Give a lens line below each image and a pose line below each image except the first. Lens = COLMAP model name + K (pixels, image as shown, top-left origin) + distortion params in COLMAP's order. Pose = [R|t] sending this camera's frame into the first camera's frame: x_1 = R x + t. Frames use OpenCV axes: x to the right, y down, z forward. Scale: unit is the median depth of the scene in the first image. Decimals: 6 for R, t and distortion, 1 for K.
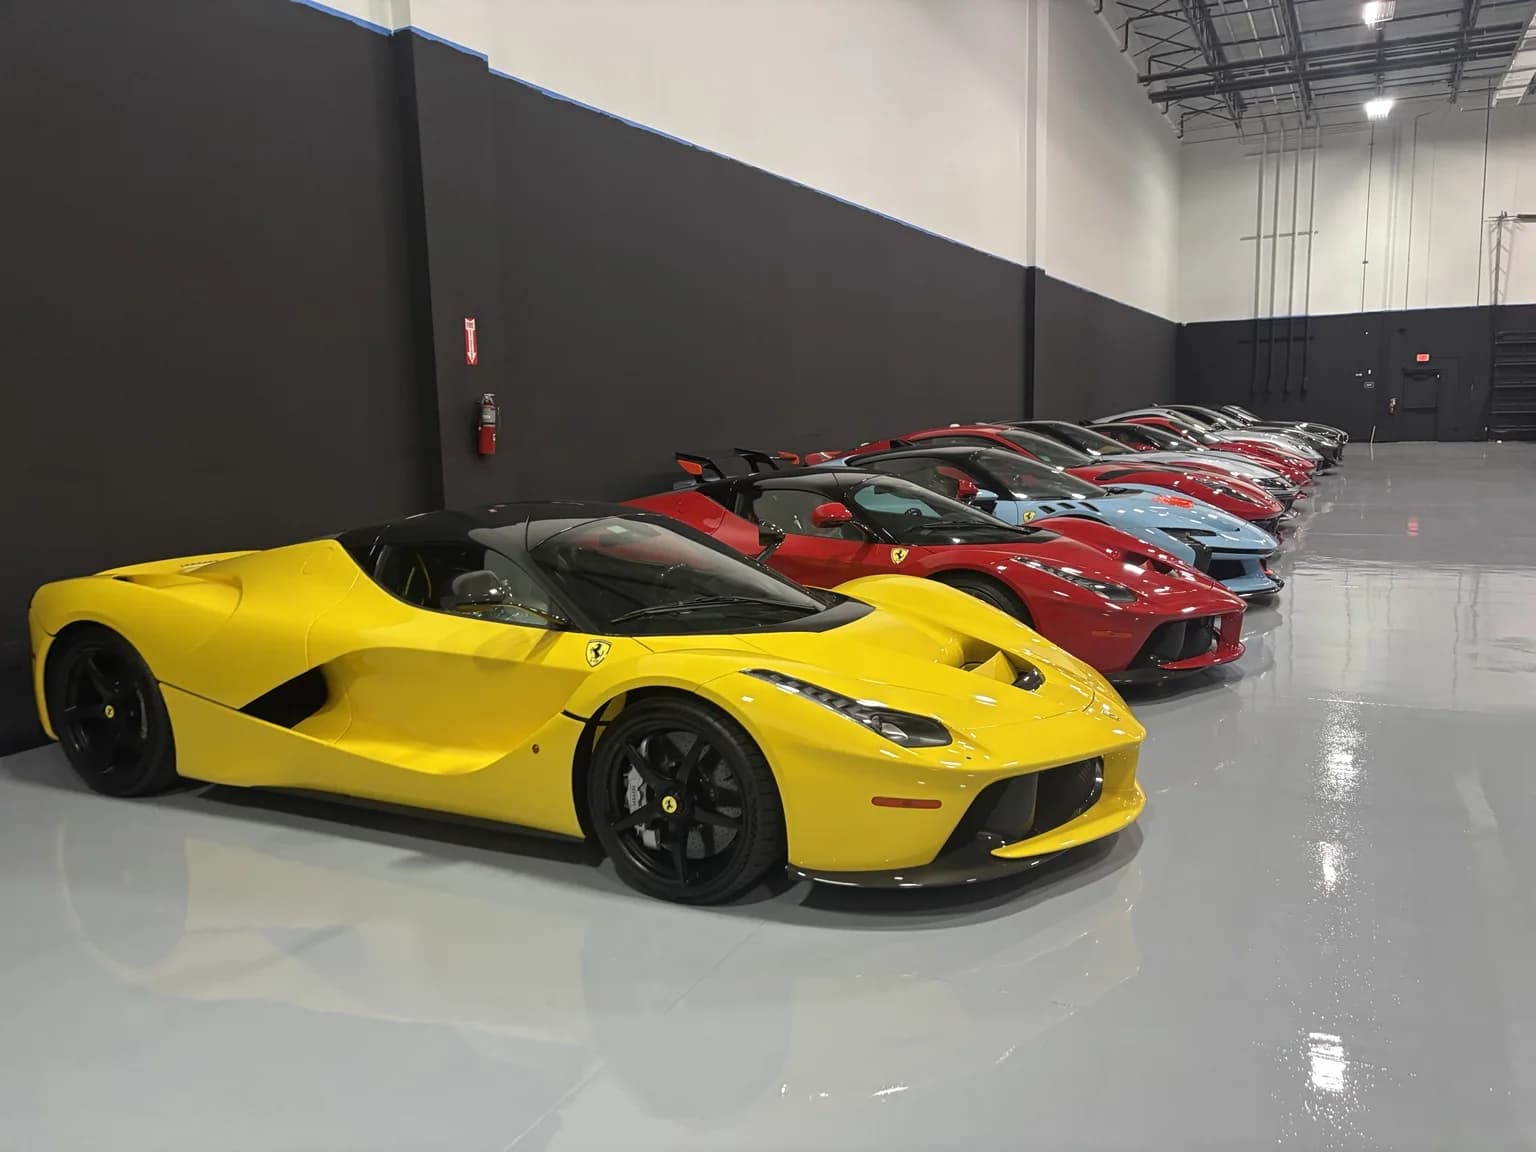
lens RADIAL K [[1185.7, 0, 768.0], [0, 1185.7, 576.0], [0, 0, 1]] dist [0.000978, 0.002870]
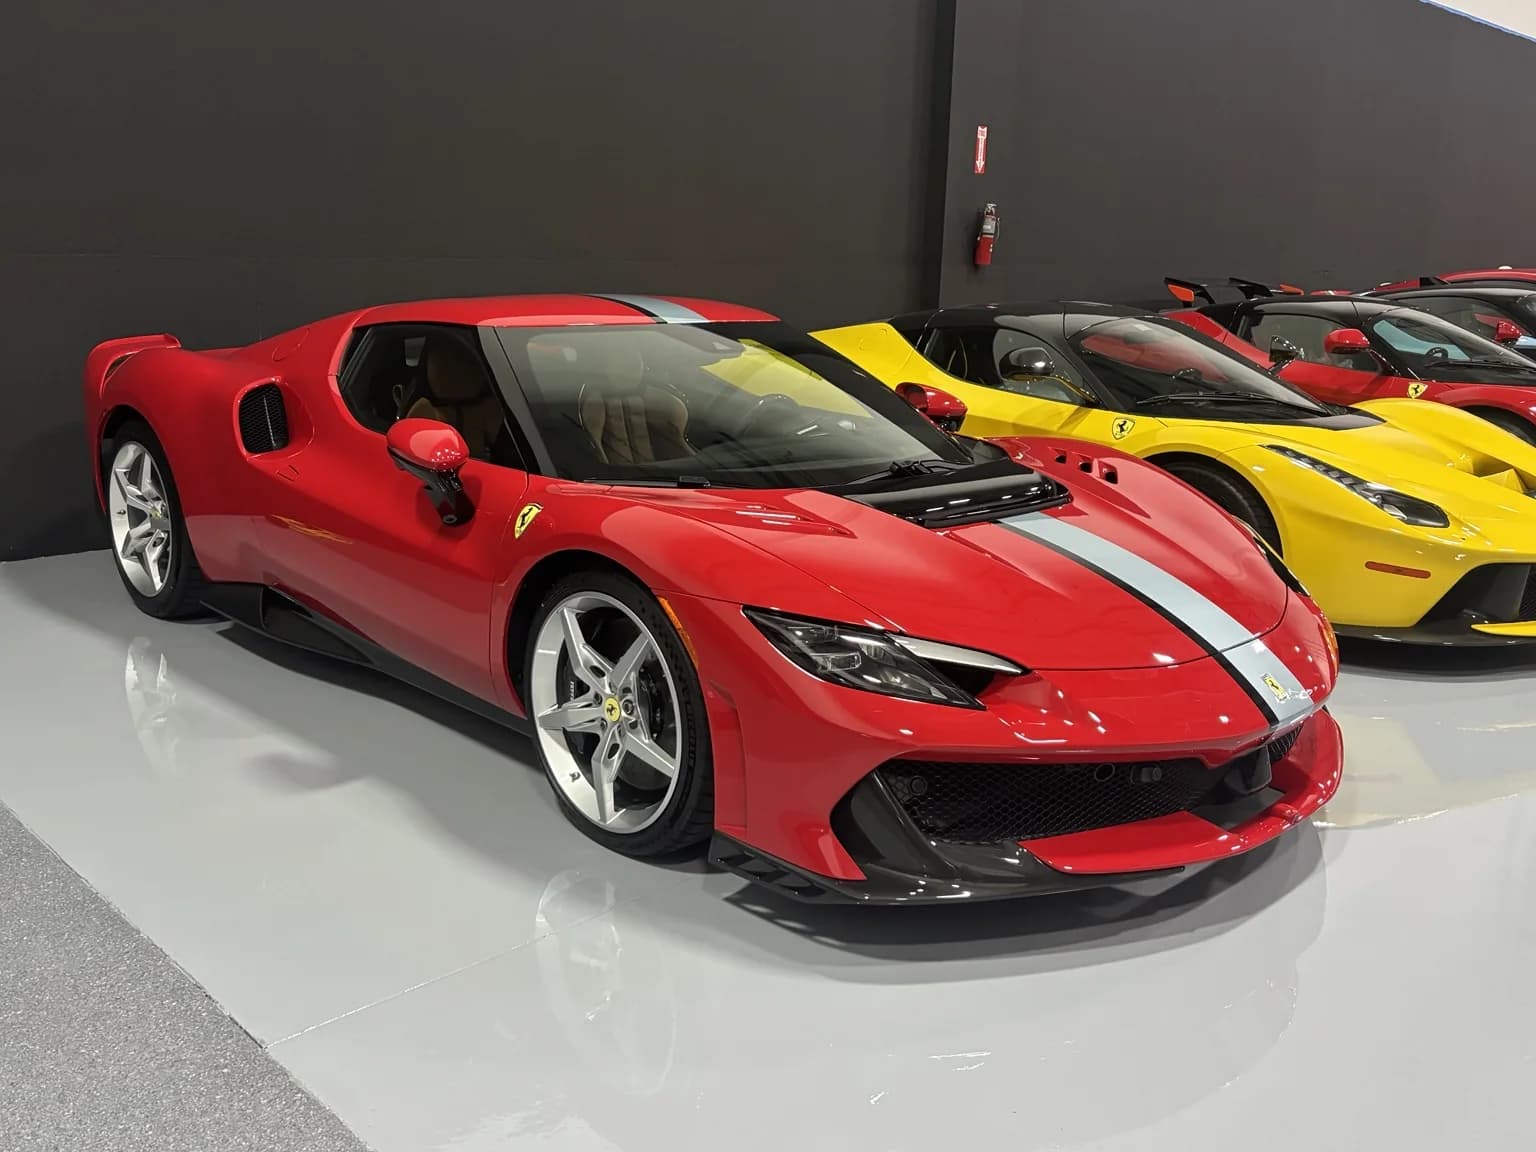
lens RADIAL K [[1232.5, 0, 768.0], [0, 1232.5, 576.0], [0, 0, 1]] dist [-0.006263, -0.061089]
pose [[0.929214, 0.130524, -0.345723, -0.024801], [-0.082104, 0.985083, 0.151233, 0.042636], [0.360305, -0.112143, 0.926069, -0.199721]]
